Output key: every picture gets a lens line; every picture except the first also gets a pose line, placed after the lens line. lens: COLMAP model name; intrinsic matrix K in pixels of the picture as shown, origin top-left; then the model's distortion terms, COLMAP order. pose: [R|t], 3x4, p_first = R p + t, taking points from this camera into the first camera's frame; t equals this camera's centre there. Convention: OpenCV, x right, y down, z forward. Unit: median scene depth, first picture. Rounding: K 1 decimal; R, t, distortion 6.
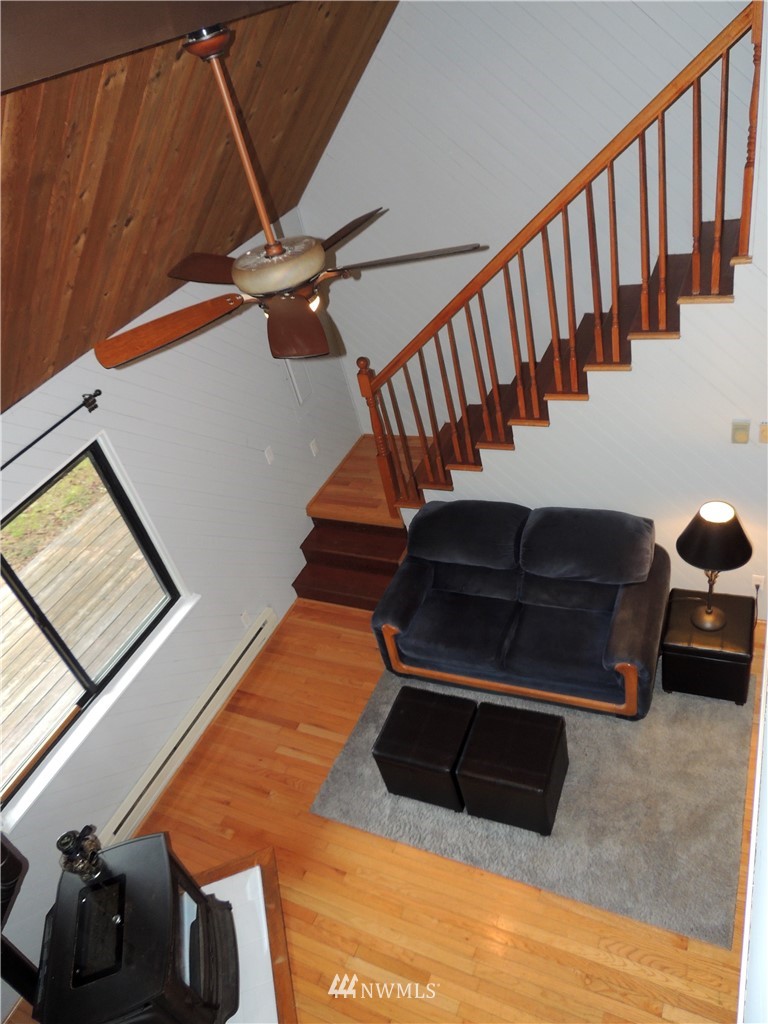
lens RADIAL K [[727.7, 0, 384.0], [0, 727.7, 512.0], [0, 0, 1]] dist [-0.015008, -0.002705]
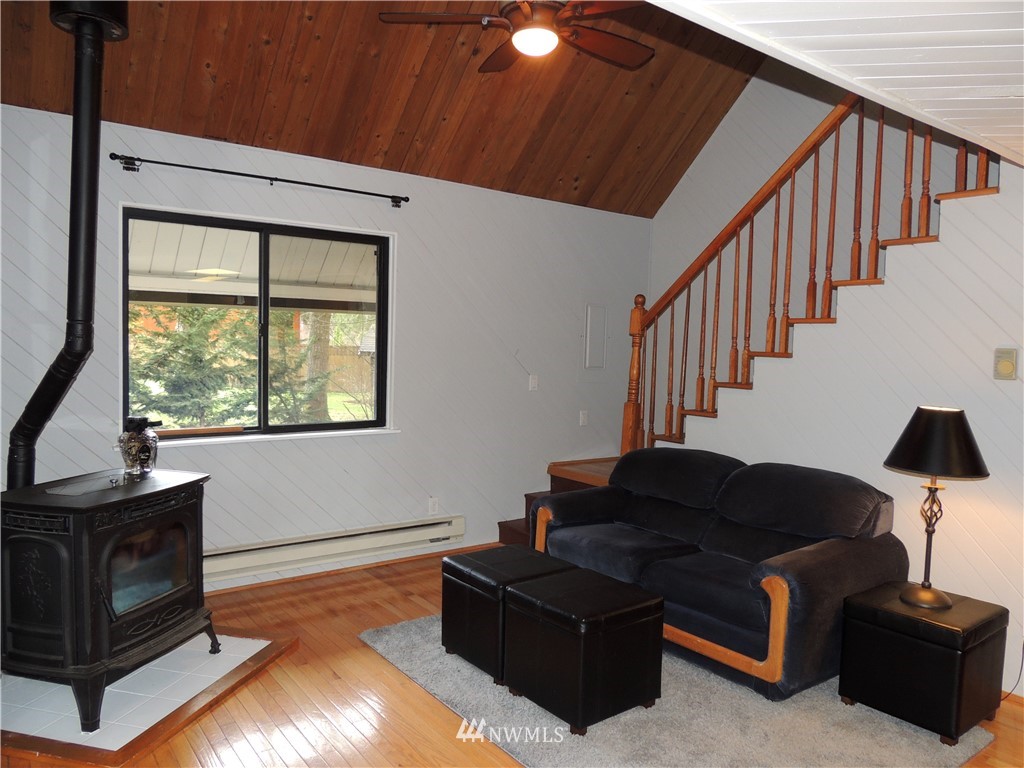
lens RADIAL K [[727.7, 0, 512.0], [0, 727.7, 384.0], [0, 0, 1]] dist [-0.015008, -0.002705]
pose [[0.846318, 0.259233, -0.465343, 0.352423], [-0.467456, 0.780299, -0.415473, 0.431545], [0.255403, 0.569150, 0.781561, 0.211646]]
